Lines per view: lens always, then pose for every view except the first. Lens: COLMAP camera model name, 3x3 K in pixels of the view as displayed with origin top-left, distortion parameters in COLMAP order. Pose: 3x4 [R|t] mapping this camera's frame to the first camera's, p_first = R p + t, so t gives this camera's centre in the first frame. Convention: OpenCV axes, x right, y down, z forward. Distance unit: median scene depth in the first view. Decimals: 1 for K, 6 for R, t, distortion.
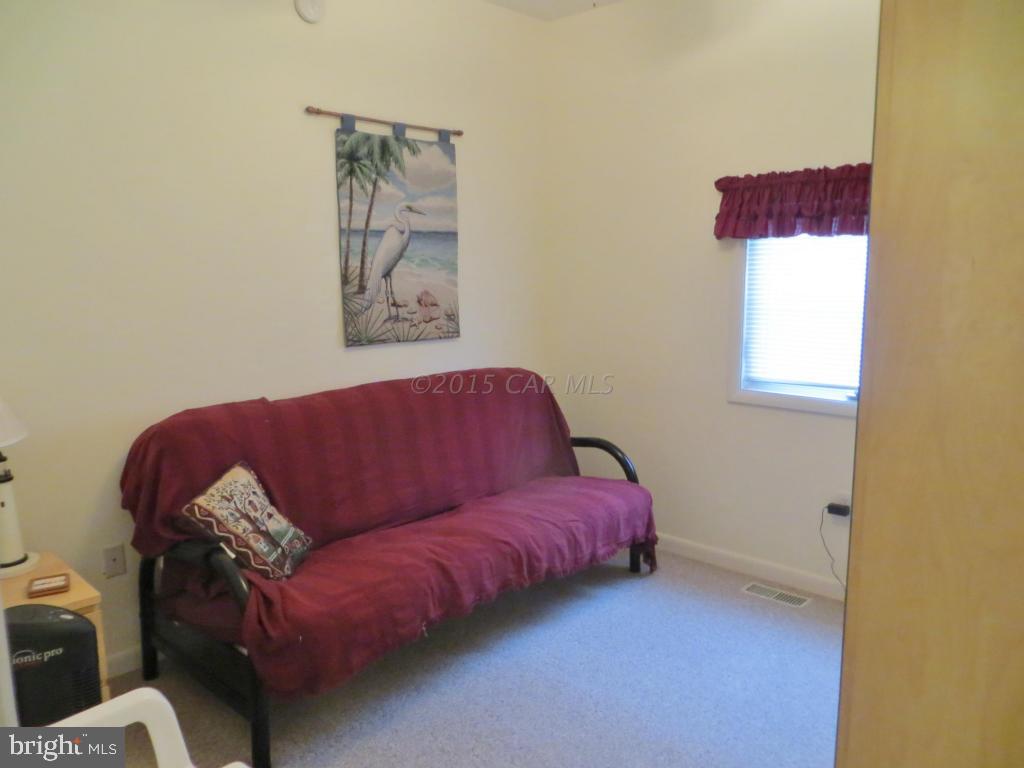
lens RADIAL K [[770.5, 0, 510.9], [0, 770.5, 386.2], [0, 0, 1]] dist [-0.010508, 0.001702]
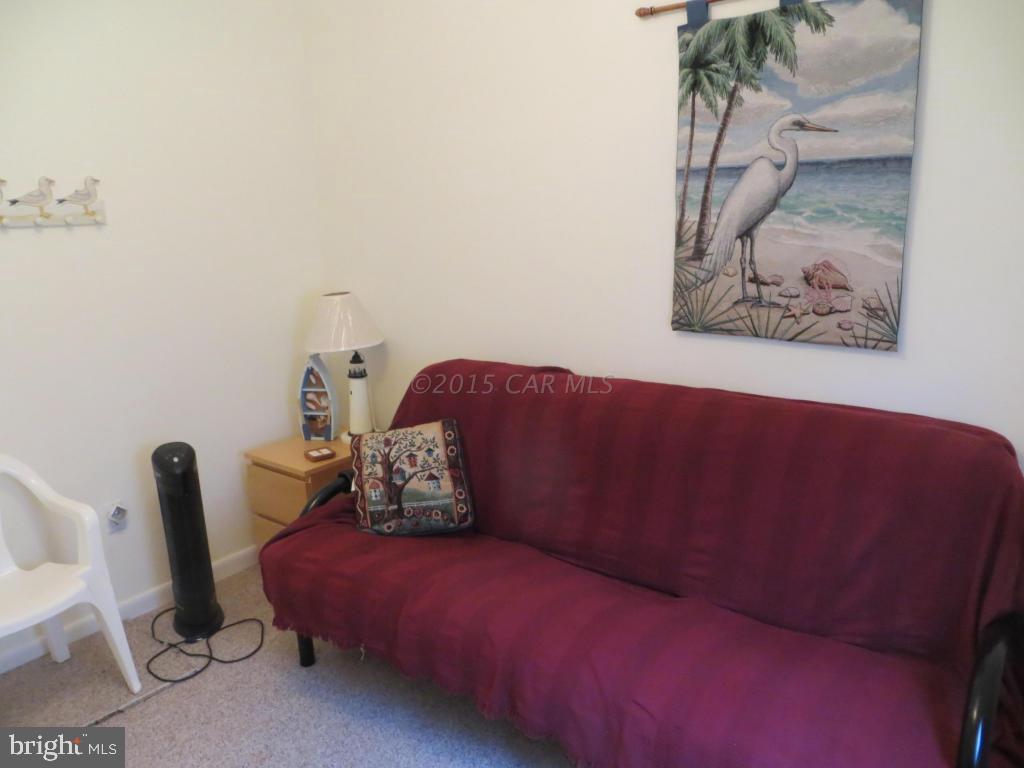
lens RADIAL K [[770.5, 0, 510.9], [0, 770.5, 386.2], [0, 0, 1]] dist [-0.010508, 0.001702]
pose [[0.099376, 0.240143, -0.965638, 0.503985], [-0.123311, 0.965933, 0.227526, -0.148535], [0.987380, 0.096463, 0.125603, 0.753450]]
